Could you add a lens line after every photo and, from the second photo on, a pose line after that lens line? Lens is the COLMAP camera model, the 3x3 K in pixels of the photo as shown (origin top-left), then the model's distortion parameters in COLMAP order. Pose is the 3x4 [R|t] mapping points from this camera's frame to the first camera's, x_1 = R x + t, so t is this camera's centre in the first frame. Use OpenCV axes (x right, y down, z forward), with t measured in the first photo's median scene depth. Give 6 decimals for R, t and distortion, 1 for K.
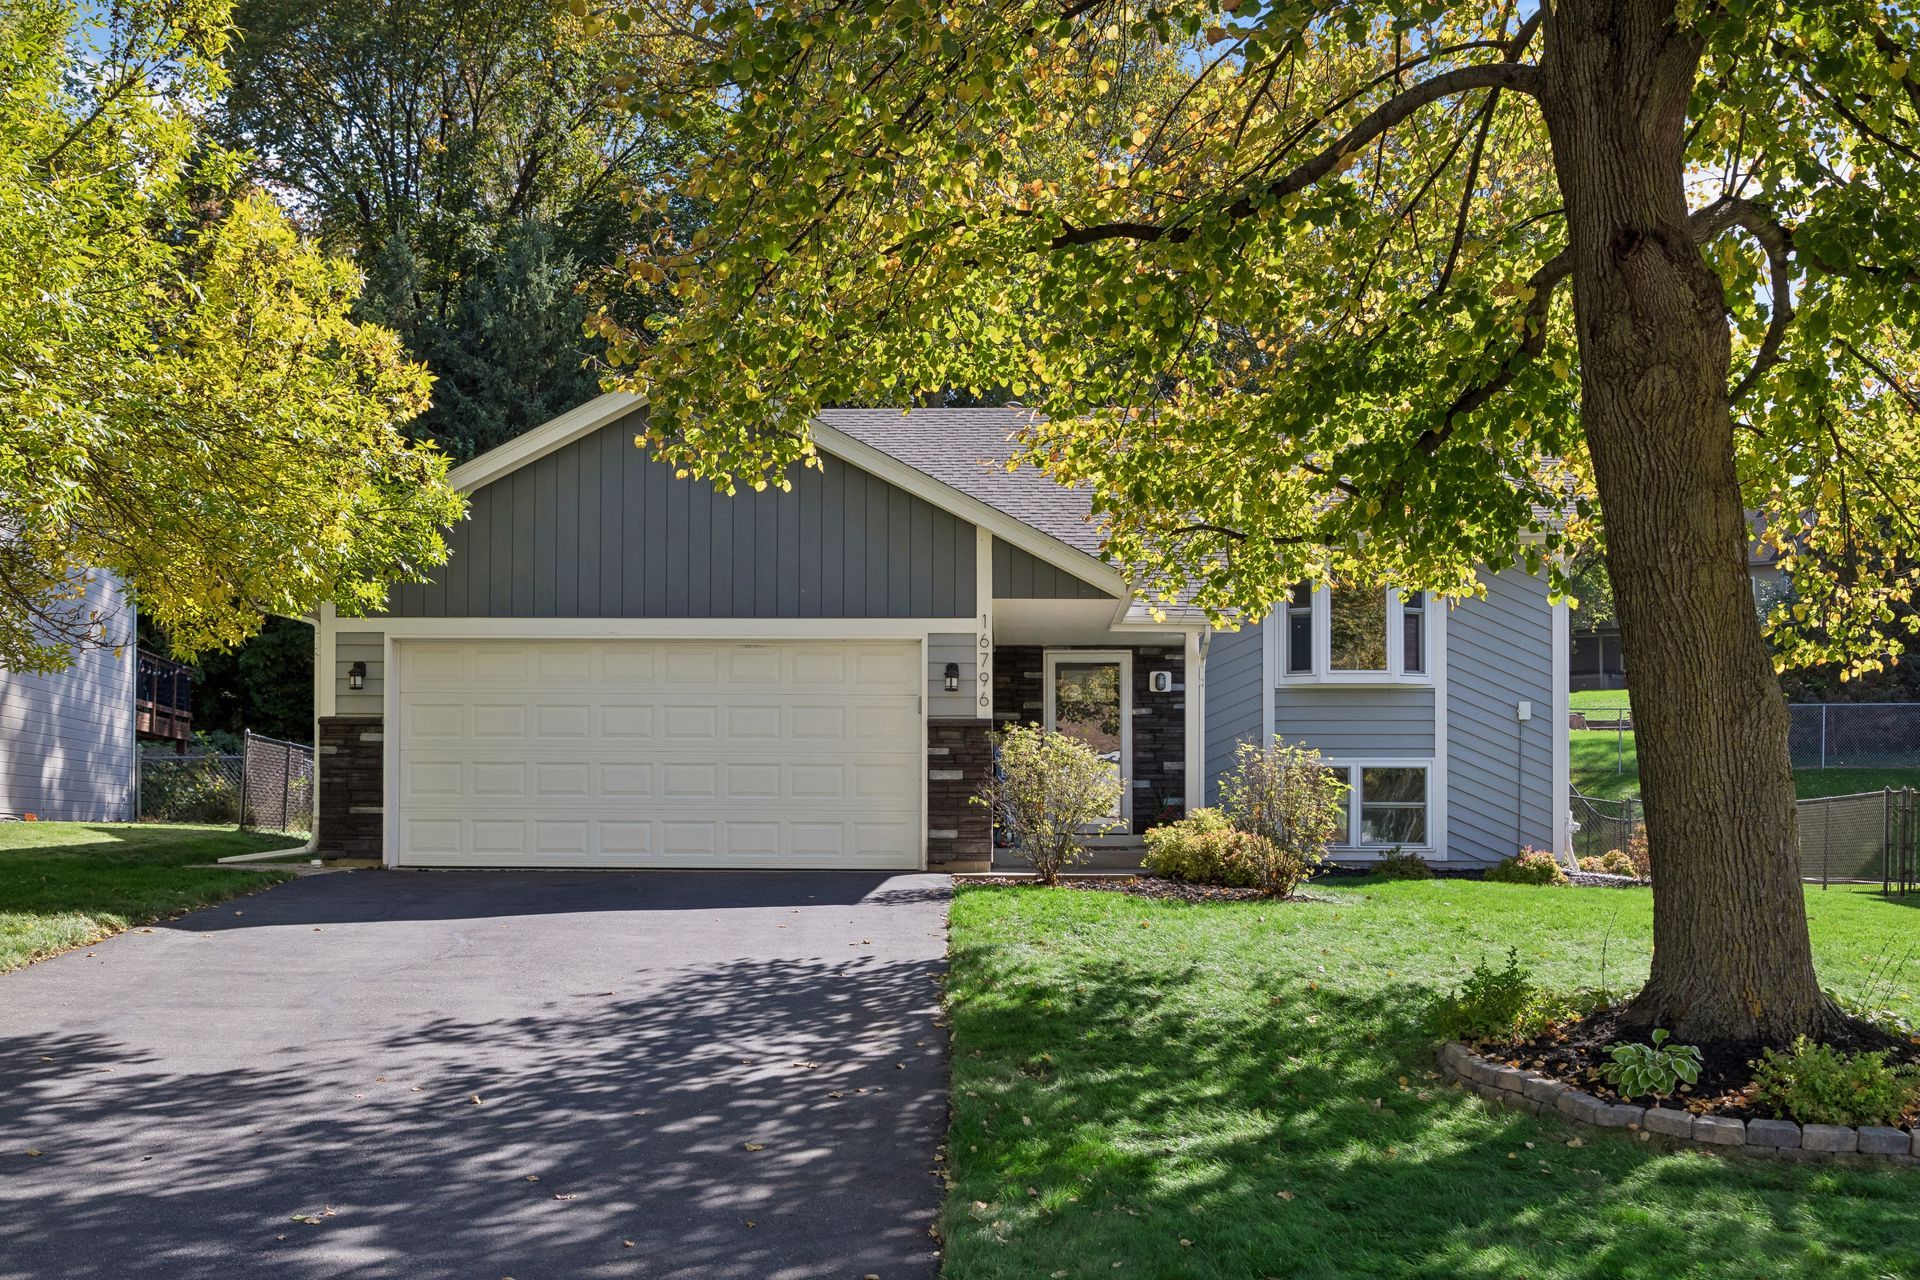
lens RADIAL K [[2239.0, 0, 958.3], [0, 2239.0, 641.2], [0, 0, 1]] dist [0.024056, 0.000000]
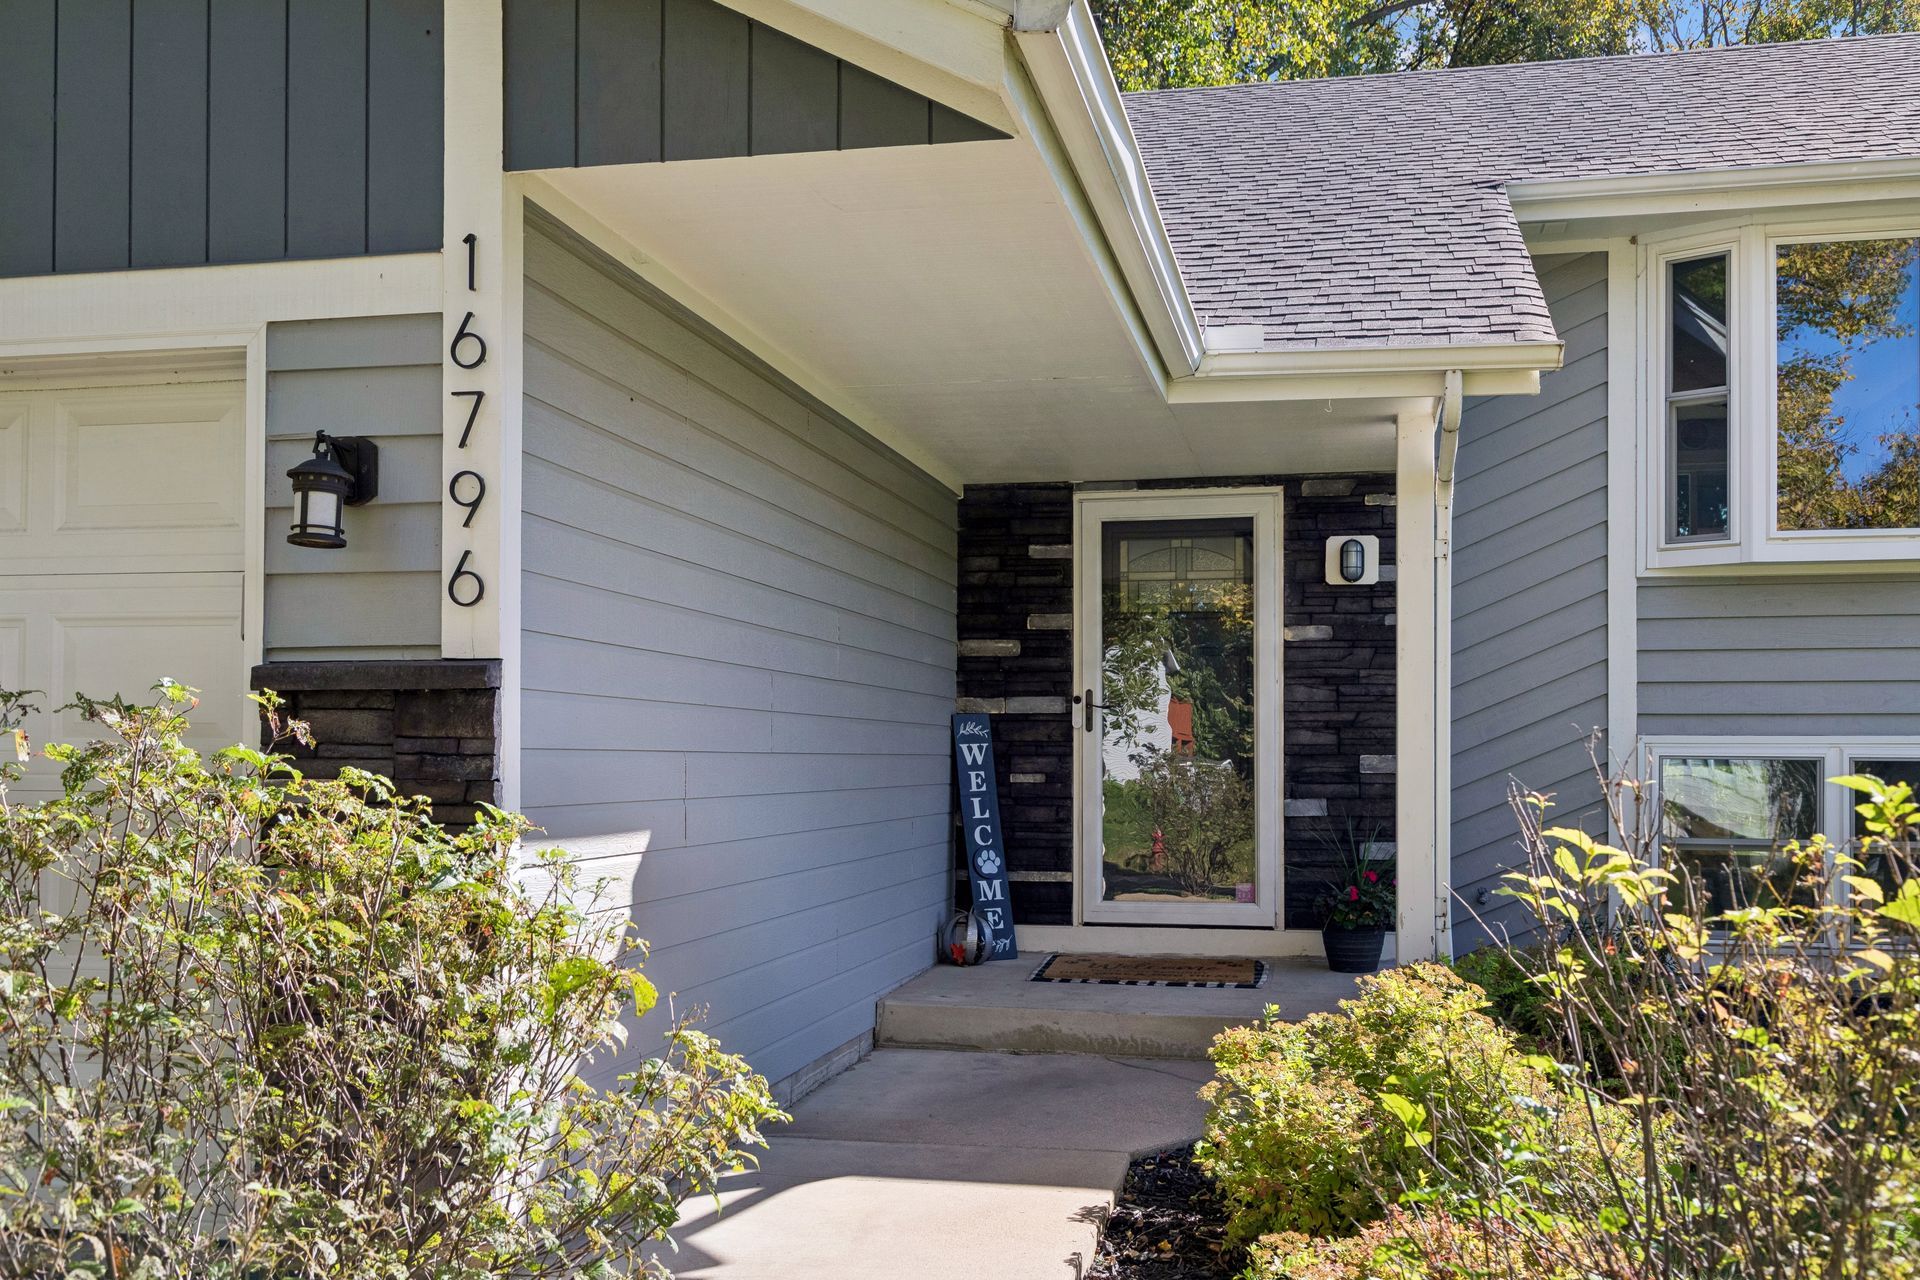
lens RADIAL K [[1813.1, 0, 966.7], [0, 1813.1, 642.5], [0, 0, 1]] dist [0.057528, 0.000000]
pose [[0.982776, -0.010810, -0.184485, 0.082484], [0.016343, 0.999460, 0.028496, 0.022600], [0.184078, -0.031020, 0.982422, 0.658173]]
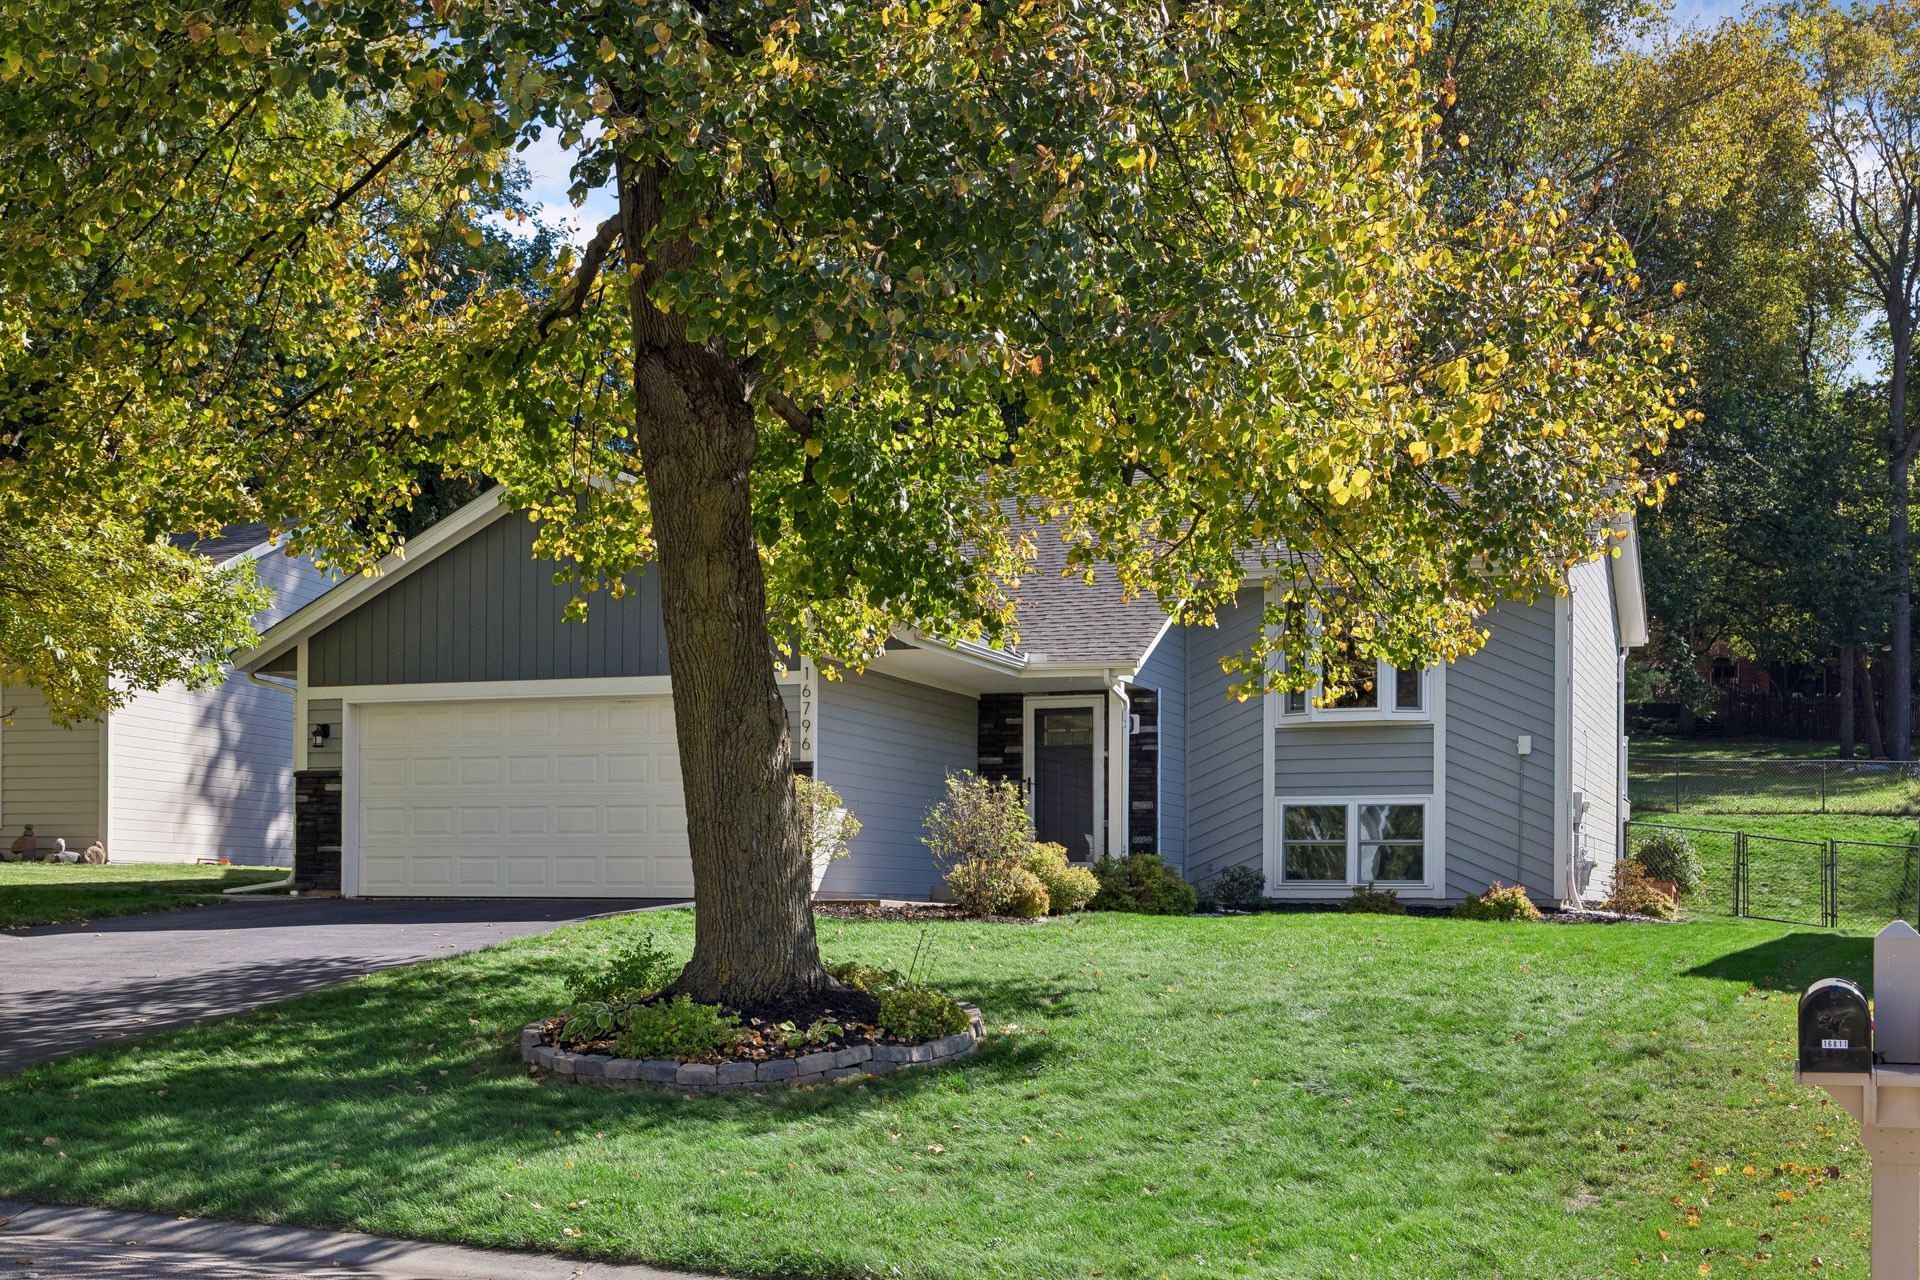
lens RADIAL K [[2475.8, 0, 960.0], [0, 2475.8, 642.1], [0, 0, 1]] dist [0.023096, 0.000000]
pose [[0.945622, -0.034810, -0.323399, 0.389677], [0.028128, 0.999284, -0.025315, 0.006956], [0.324048, 0.014842, 0.945924, -0.109948]]
